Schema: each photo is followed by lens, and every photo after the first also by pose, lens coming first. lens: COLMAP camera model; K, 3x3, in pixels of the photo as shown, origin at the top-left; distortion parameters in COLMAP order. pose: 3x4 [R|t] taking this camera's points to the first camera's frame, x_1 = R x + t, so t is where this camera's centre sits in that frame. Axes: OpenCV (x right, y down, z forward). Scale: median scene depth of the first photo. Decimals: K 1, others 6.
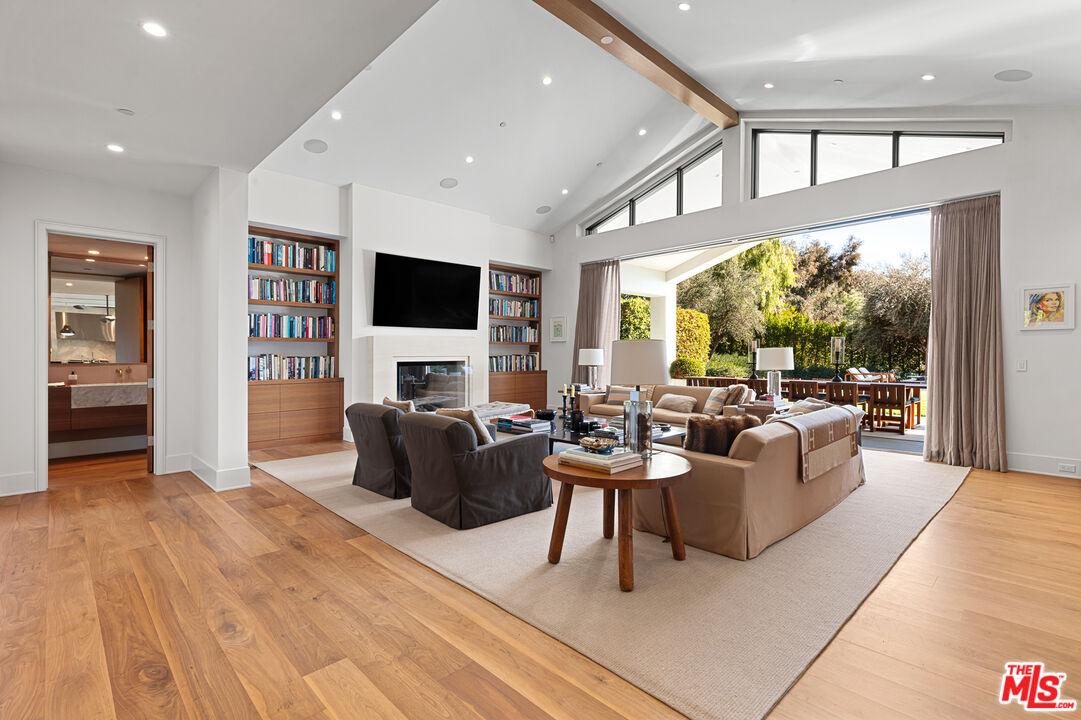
lens RADIAL K [[501.0, 0, 540.5], [0, 501.0, 360.0], [0, 0, 1]] dist [-0.001195, -0.000156]
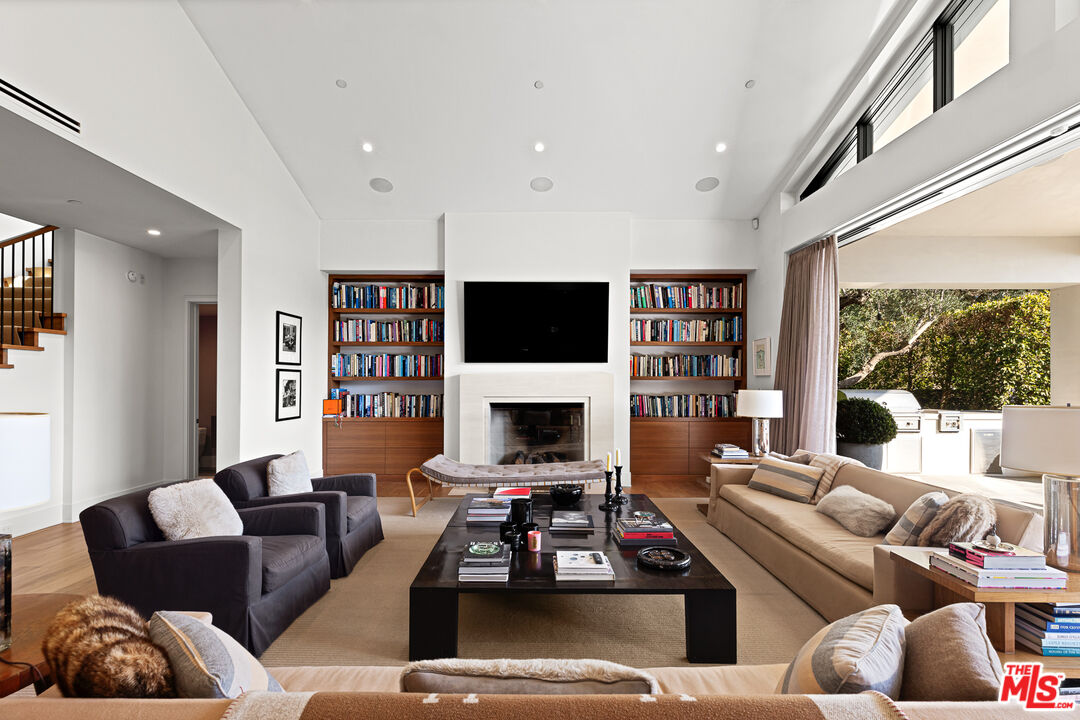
lens RADIAL K [[500.0, 0, 512.6], [0, 500.0, 384.7], [0, 0, 1]] dist [-0.002051, -0.000650]
pose [[0.710817, 0.006357, -0.703348, 0.361282], [-0.011111, 0.999936, -0.002191, -0.026511], [0.703289, 0.009372, 0.710843, 0.401690]]
